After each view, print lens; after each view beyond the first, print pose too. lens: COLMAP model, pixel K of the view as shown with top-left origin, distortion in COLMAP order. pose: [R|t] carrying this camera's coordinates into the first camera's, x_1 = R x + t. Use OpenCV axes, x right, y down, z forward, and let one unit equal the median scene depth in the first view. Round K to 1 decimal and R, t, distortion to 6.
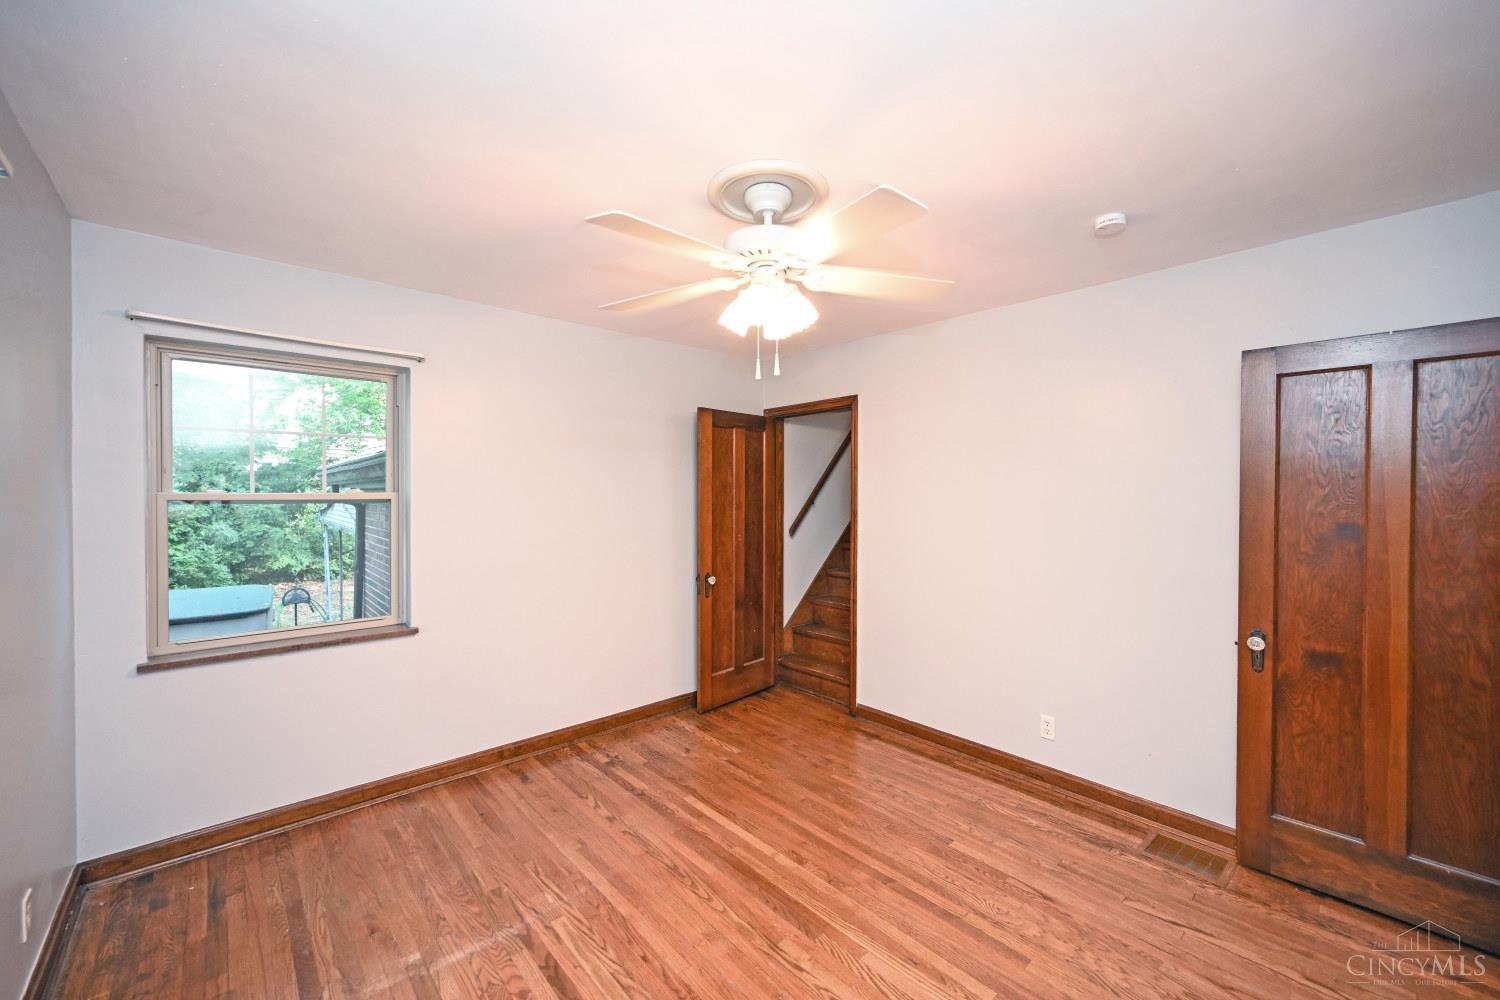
lens RADIAL K [[591.6, 0, 750.0], [0, 591.6, 500.0], [0, 0, 1]] dist [0.001501, 0.000162]
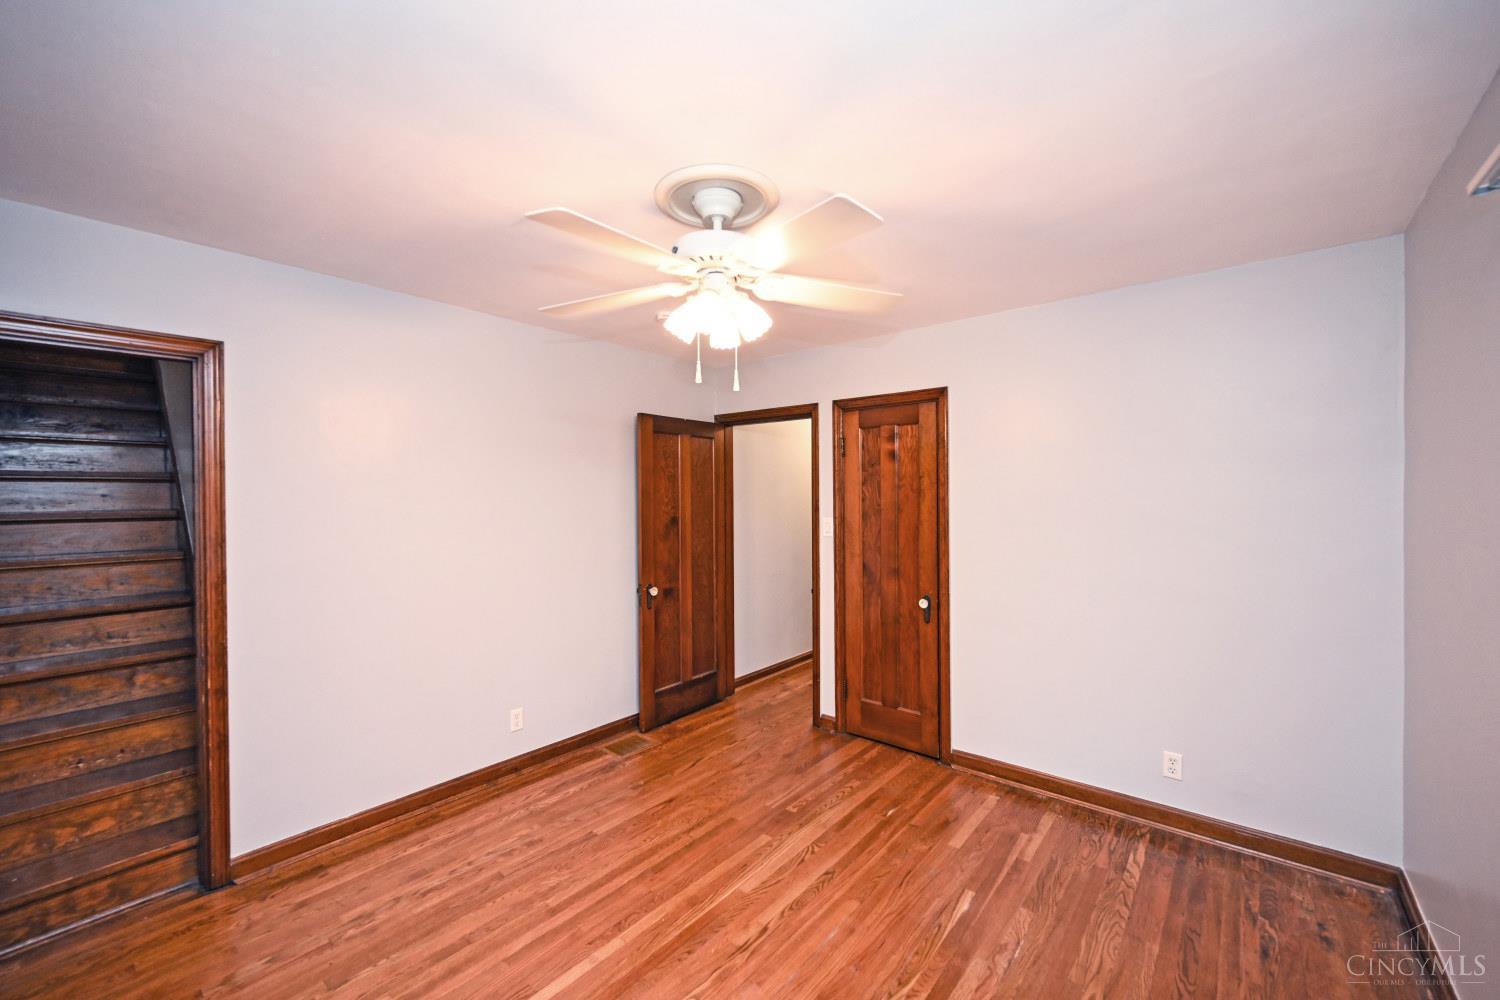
lens RADIAL K [[591.6, 0, 750.0], [0, 591.6, 500.0], [0, 0, 1]] dist [0.001501, 0.000162]
pose [[-0.141171, -0.002540, 0.989982, -0.778860], [0.021569, 0.999751, 0.005641, -0.018526], [-0.989750, 0.022149, -0.141081, 0.896390]]
